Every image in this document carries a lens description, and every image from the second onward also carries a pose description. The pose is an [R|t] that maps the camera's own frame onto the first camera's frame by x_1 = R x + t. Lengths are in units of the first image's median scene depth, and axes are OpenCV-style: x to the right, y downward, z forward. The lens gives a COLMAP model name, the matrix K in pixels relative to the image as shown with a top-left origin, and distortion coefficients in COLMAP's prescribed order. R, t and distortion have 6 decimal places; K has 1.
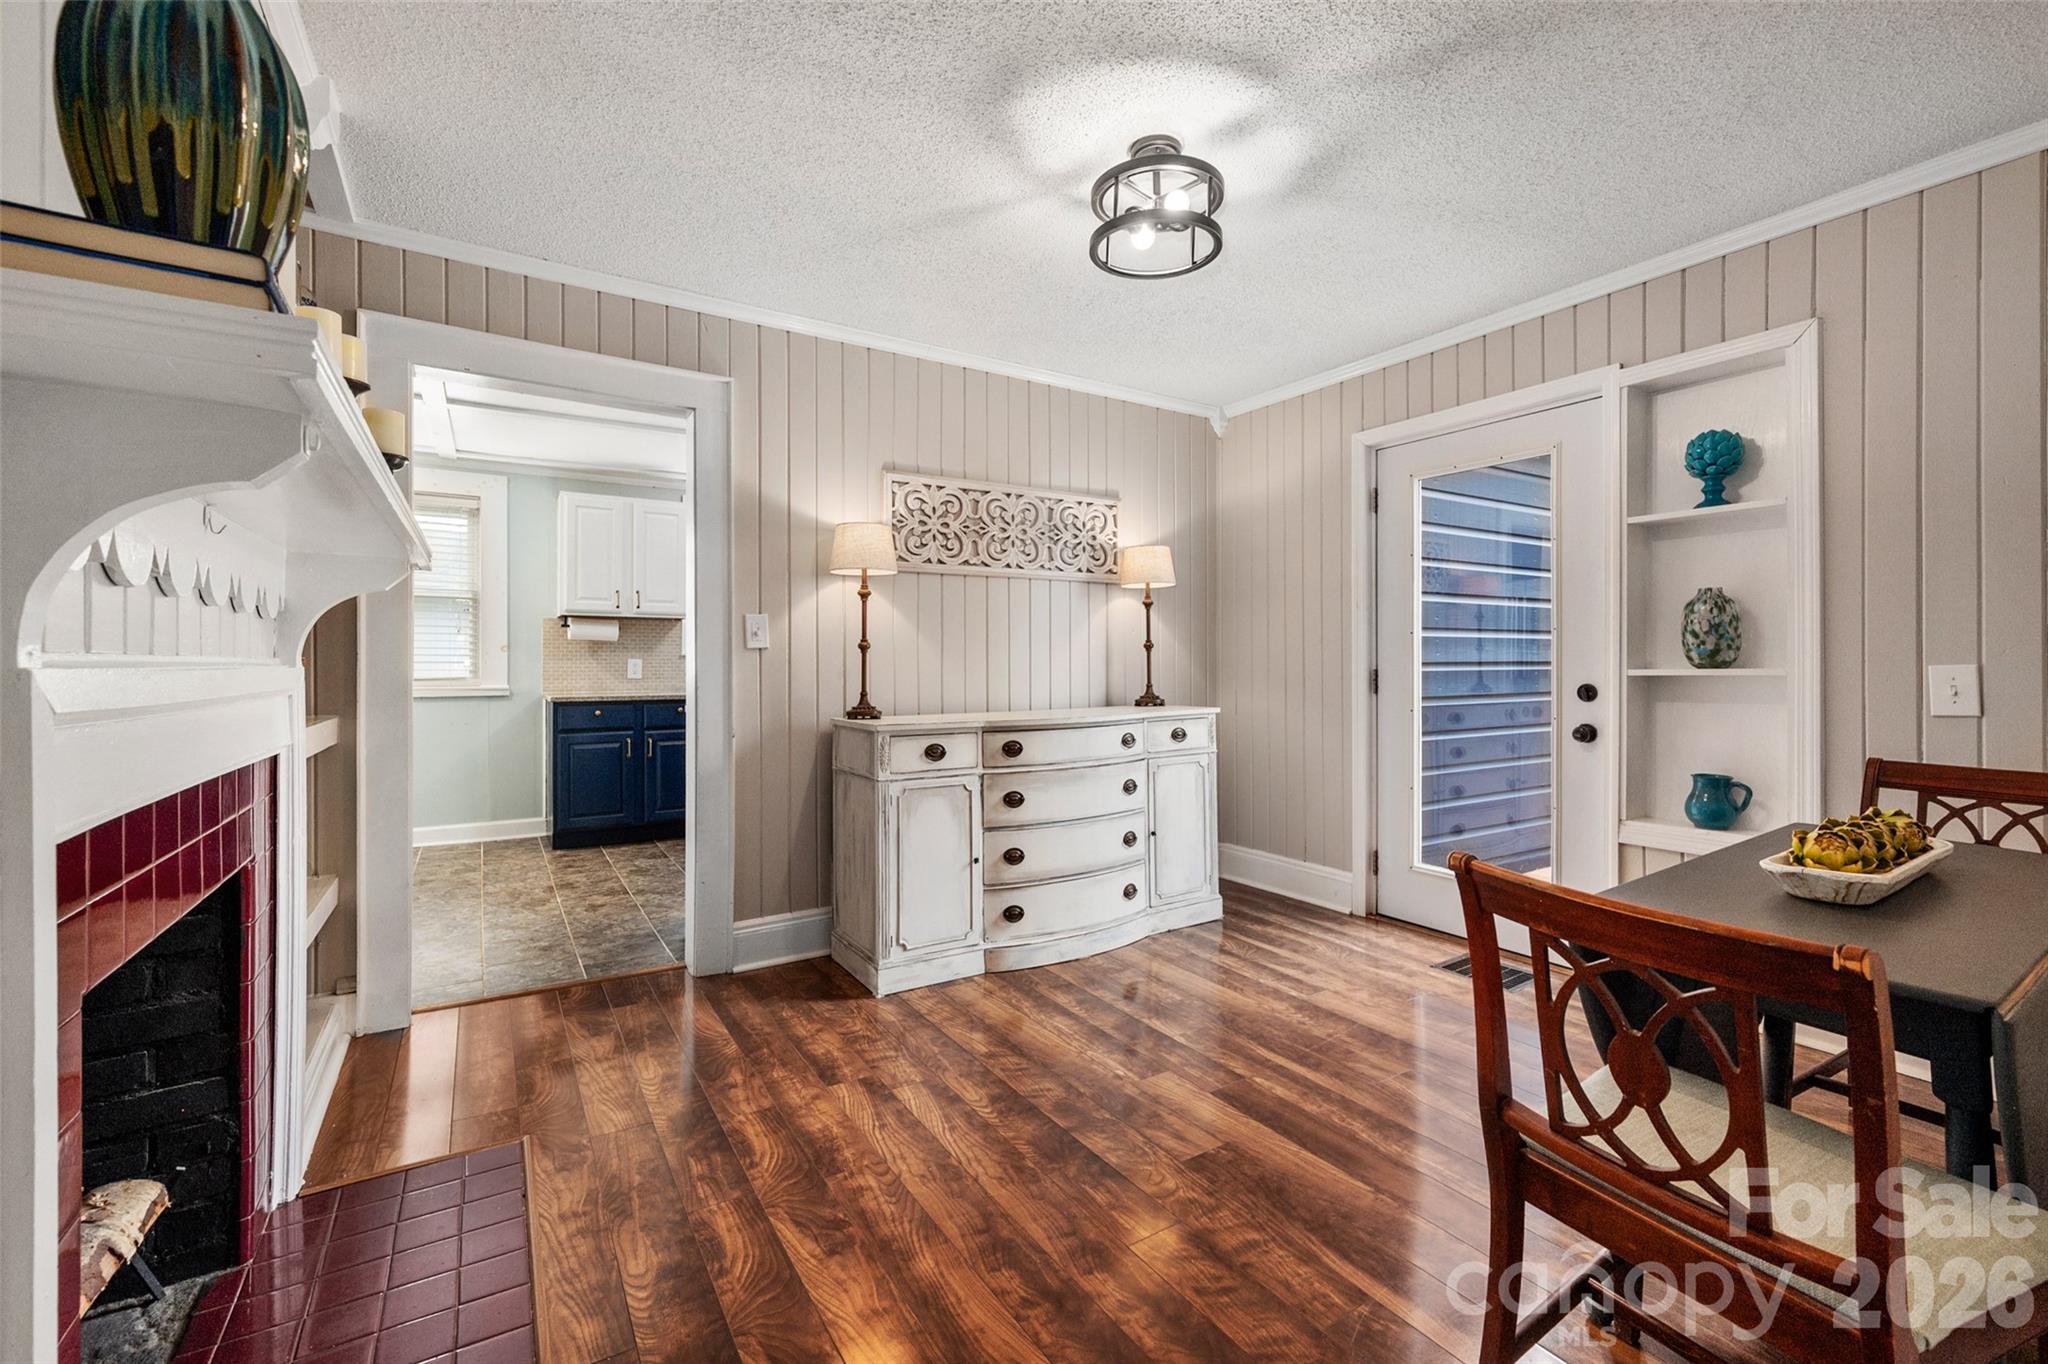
lens RADIAL K [[865.7, 0, 1024.0], [0, 865.7, 682.0], [0, 0, 1]] dist [-0.000558, -0.000094]
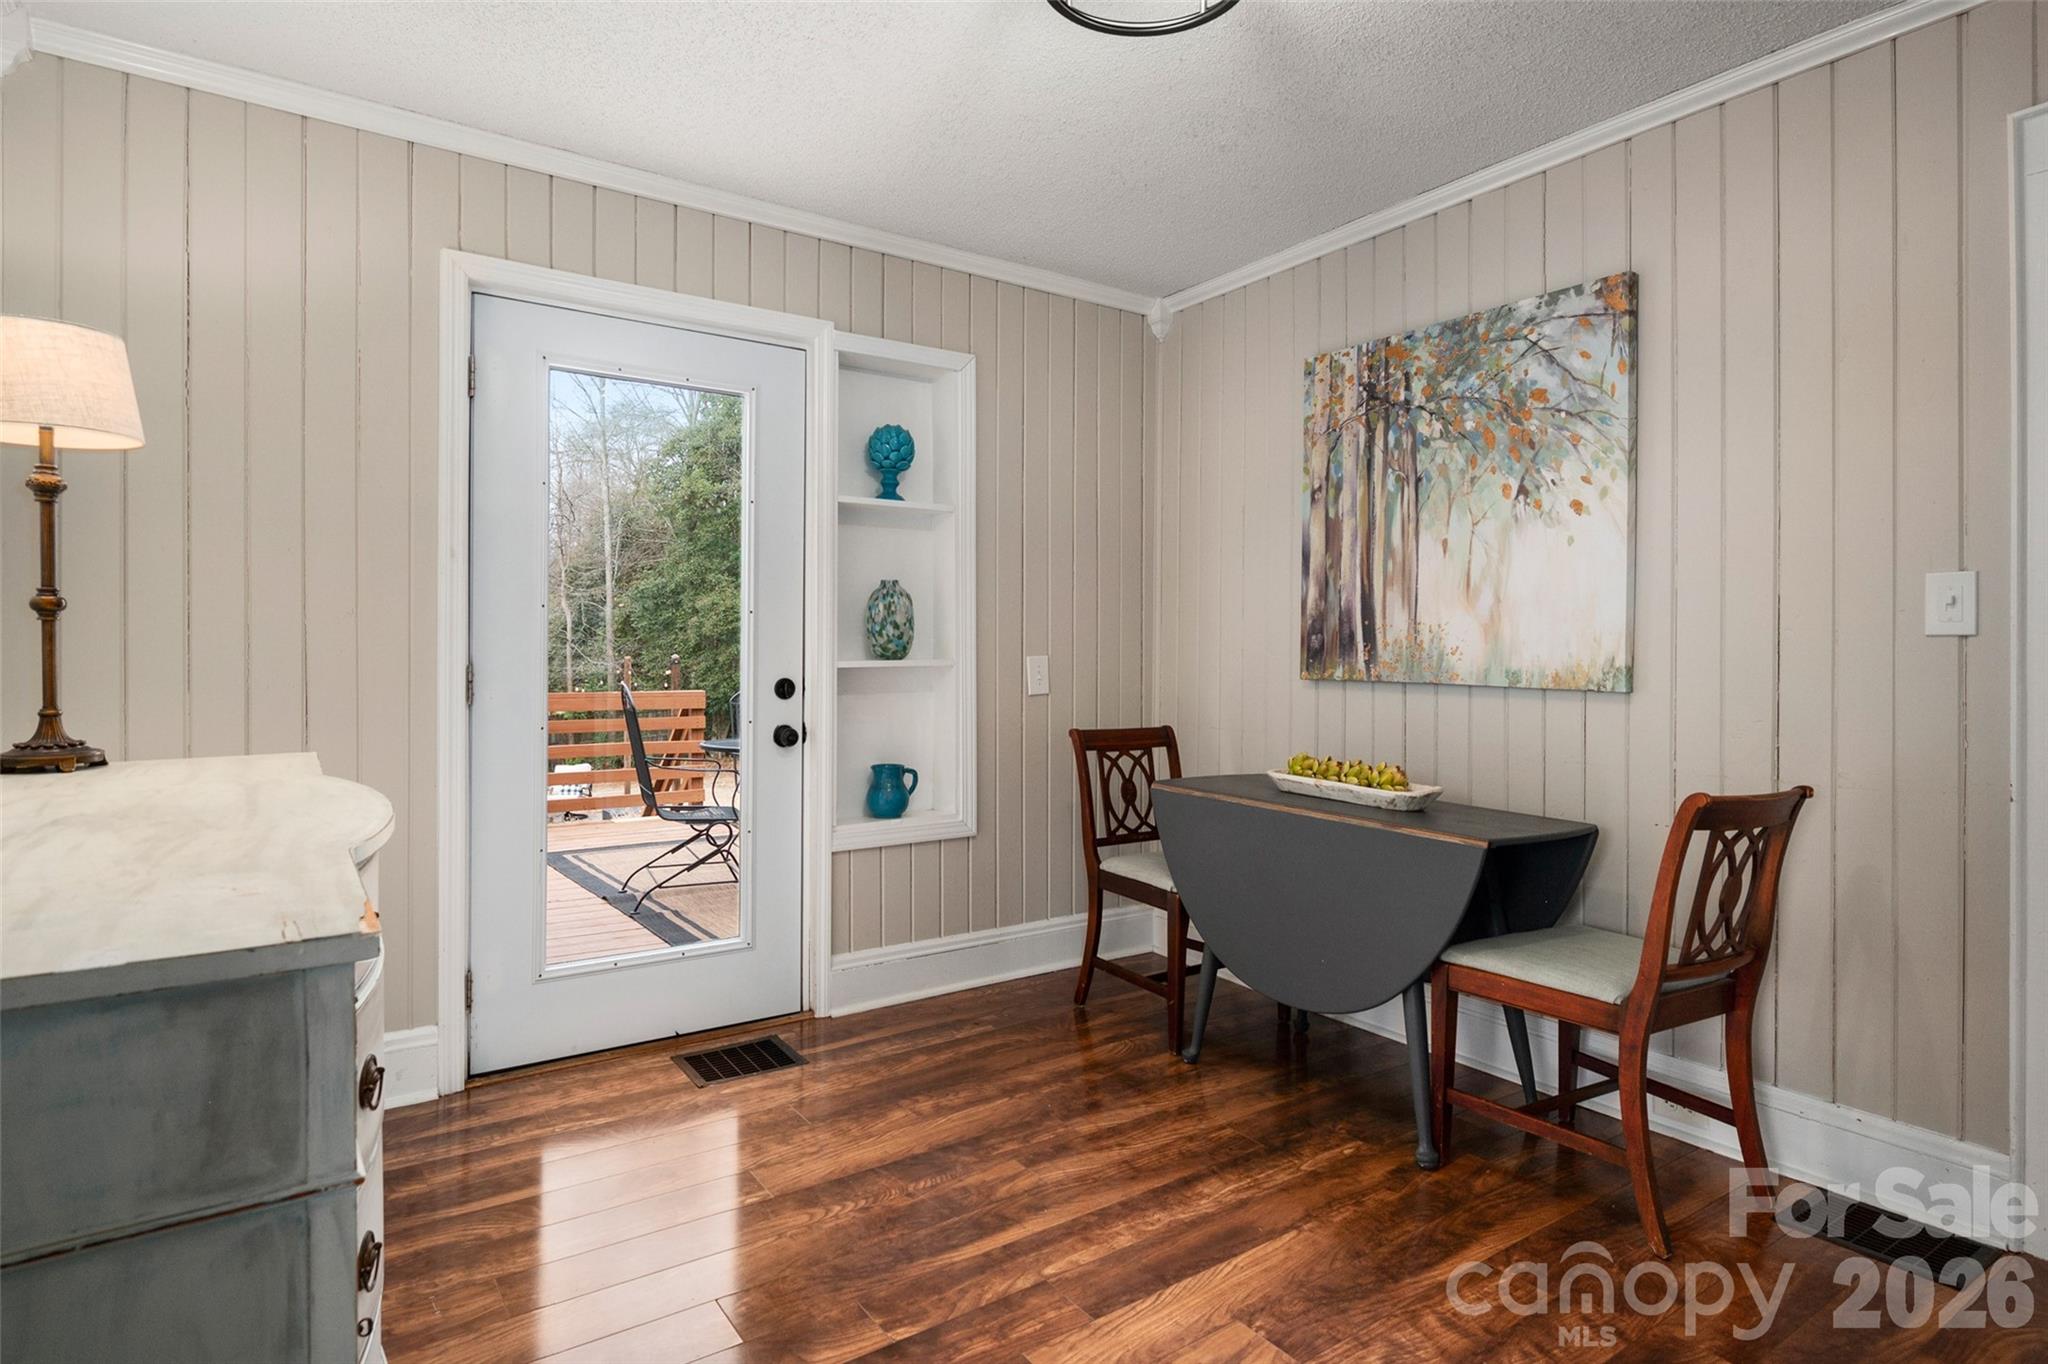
lens RADIAL K [[1097.8, 0, 1030.7], [0, 1097.8, 674.5], [0, 0, 1]] dist [0.001163, 0.000106]
pose [[-0.058695, -0.019767, 0.998080, -0.483832], [0.018820, 0.999604, 0.020903, -0.021107], [-0.998099, 0.020011, -0.058300, 0.884964]]
